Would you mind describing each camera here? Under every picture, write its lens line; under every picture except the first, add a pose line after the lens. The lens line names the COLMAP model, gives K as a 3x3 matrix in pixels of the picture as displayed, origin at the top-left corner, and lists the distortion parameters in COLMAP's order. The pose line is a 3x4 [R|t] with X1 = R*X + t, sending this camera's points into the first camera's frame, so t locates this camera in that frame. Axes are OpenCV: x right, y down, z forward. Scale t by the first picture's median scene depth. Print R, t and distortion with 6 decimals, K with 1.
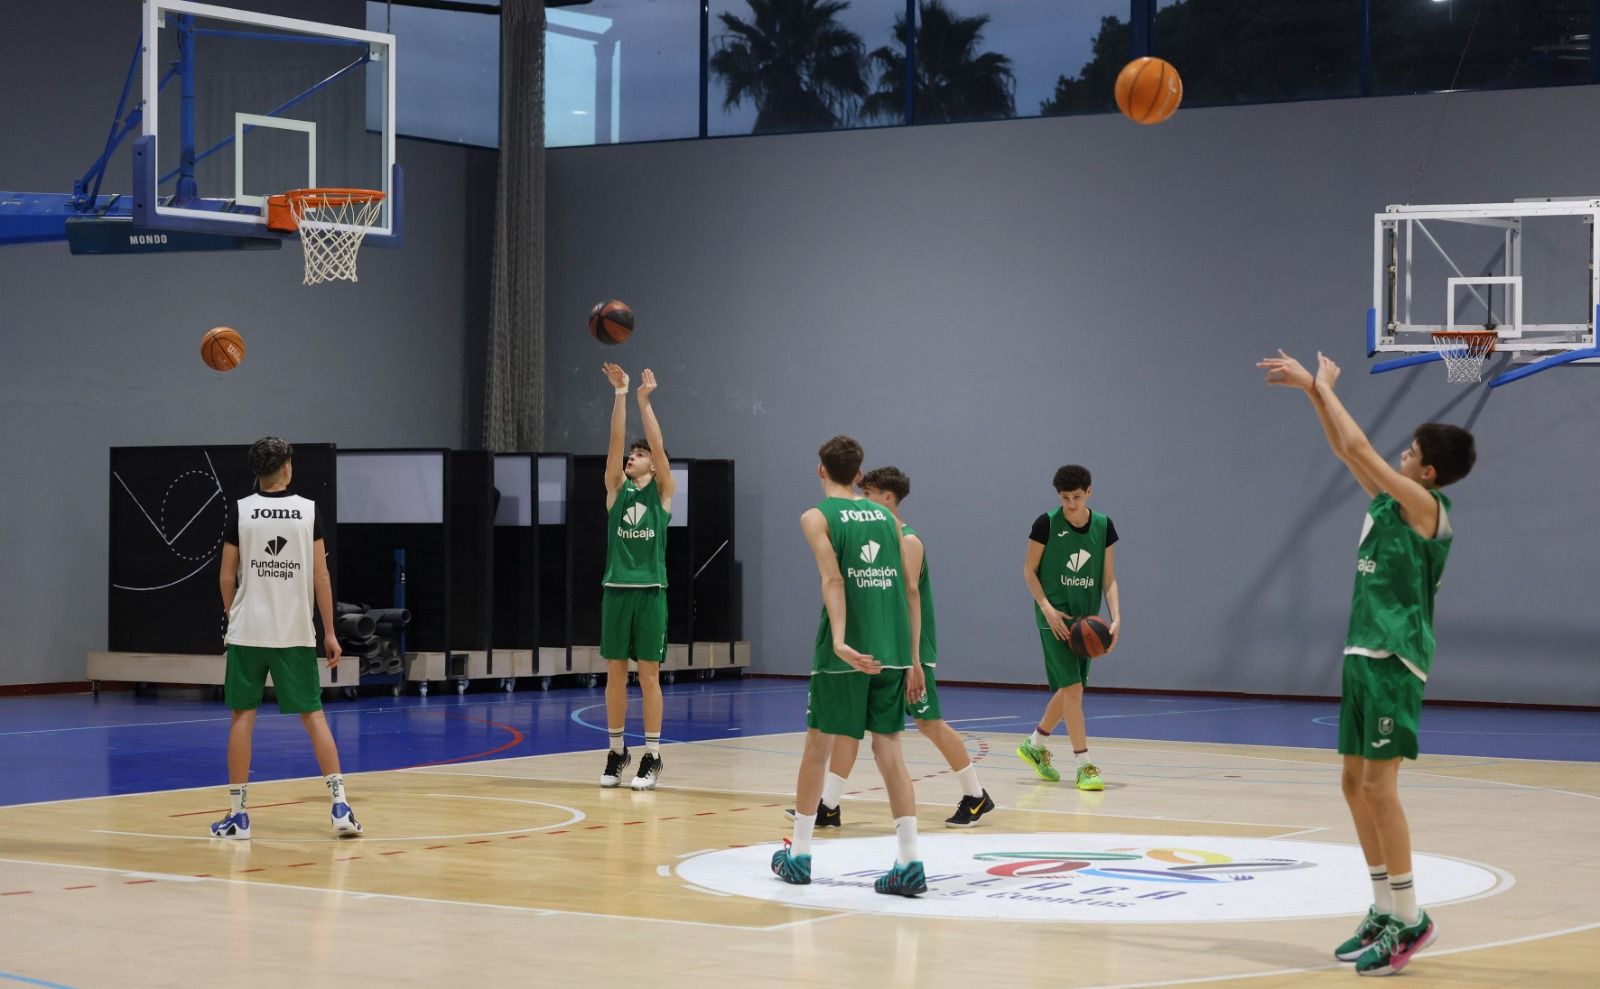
lens RADIAL K [[3613.3, 0, 874.0], [0, 3613.3, 495.8], [0, 0, 1]] dist [-0.075864, 0.234586]
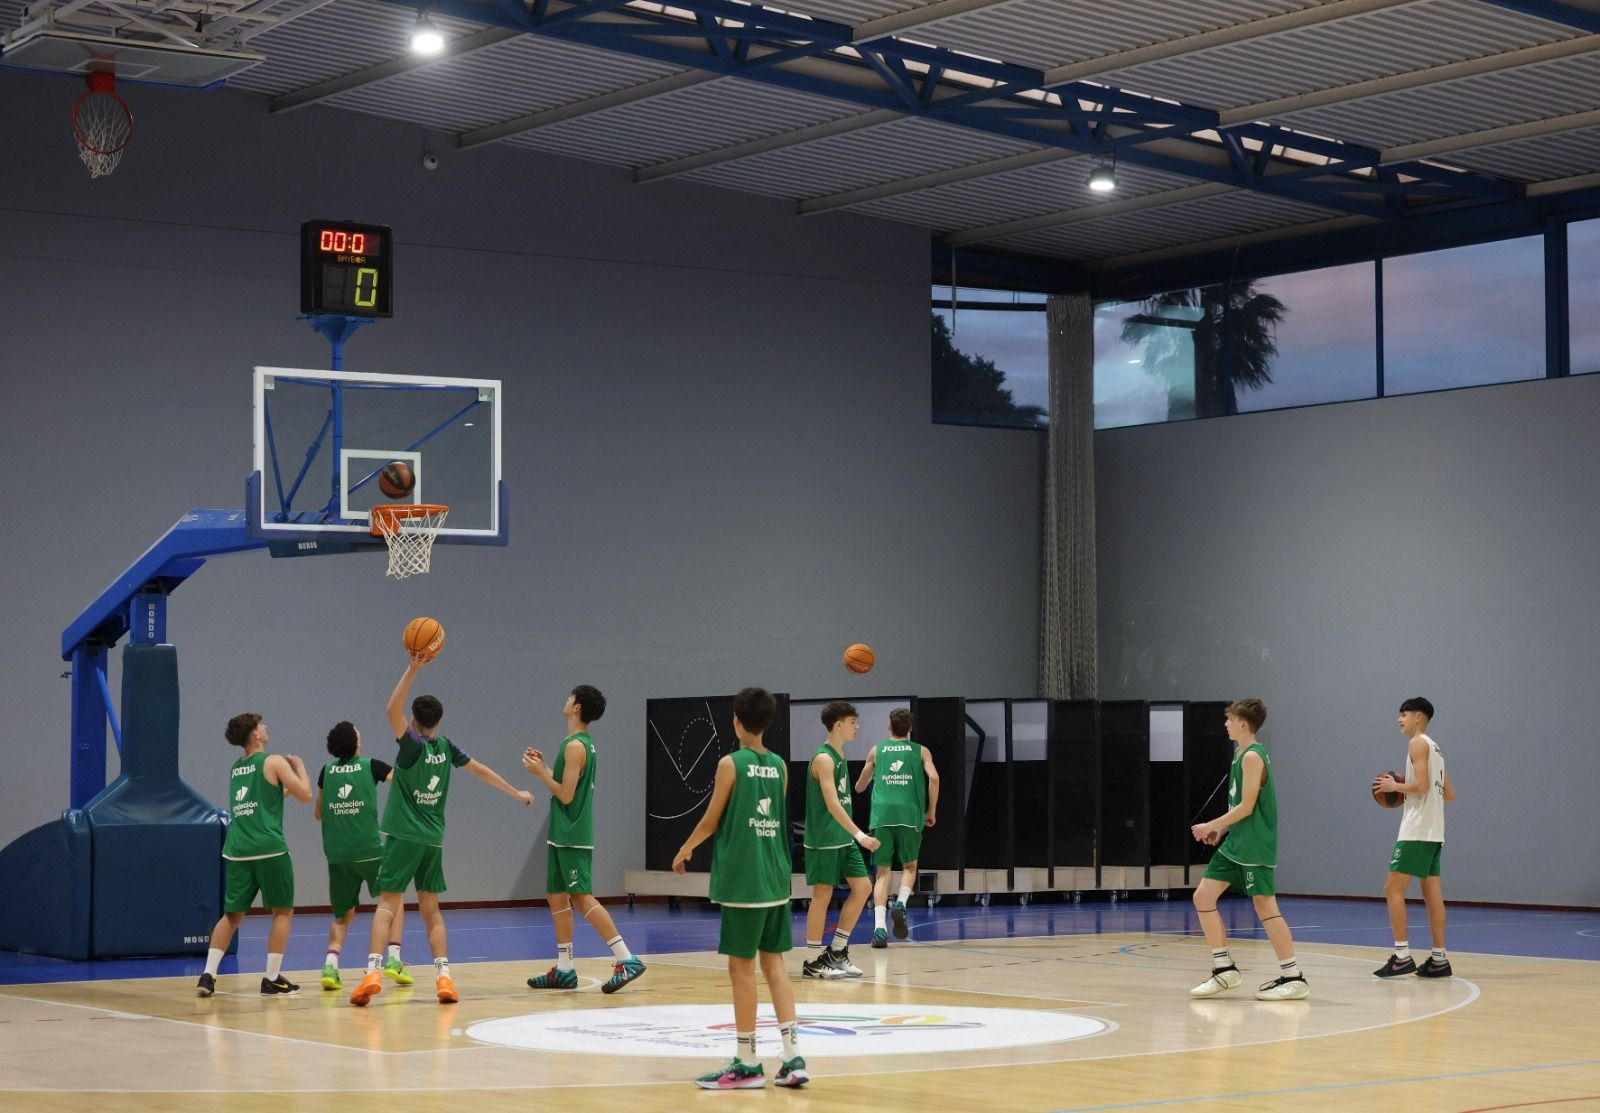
lens RADIAL K [[3532.9, 0, 800.7], [0, 3532.9, 504.4], [0, 0, 1]] dist [-0.095550, -0.079295]
pose [[0.937606, -0.032549, -0.346173, 0.245716], [0.009782, 0.997684, -0.067314, 0.001571], [0.347562, 0.059728, 0.935753, -0.086745]]
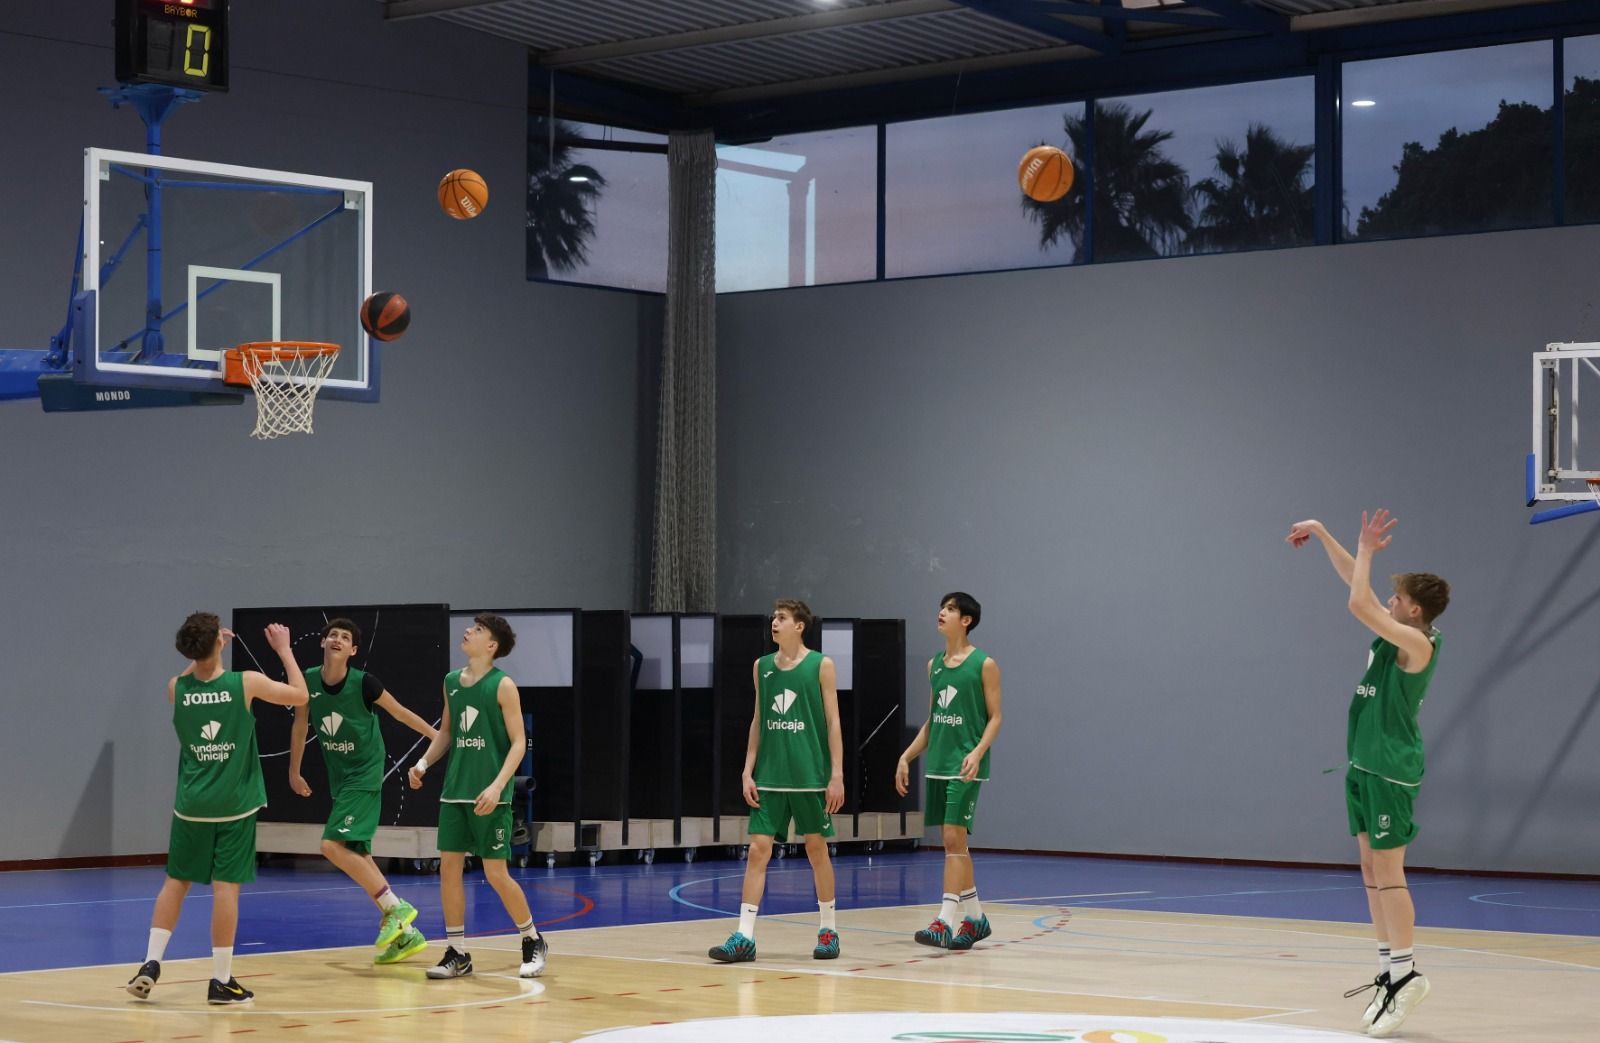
lens RADIAL K [[3848.6, 0, 800.0], [0, 3848.6, 521.5], [0, 0, 1]] dist [-0.070172, -0.044741]
pose [[0.992477, -0.006741, -0.122242, 0.065232], [0.002410, 0.999365, -0.035538, 0.000203], [0.122404, 0.034976, 0.991864, -0.004843]]
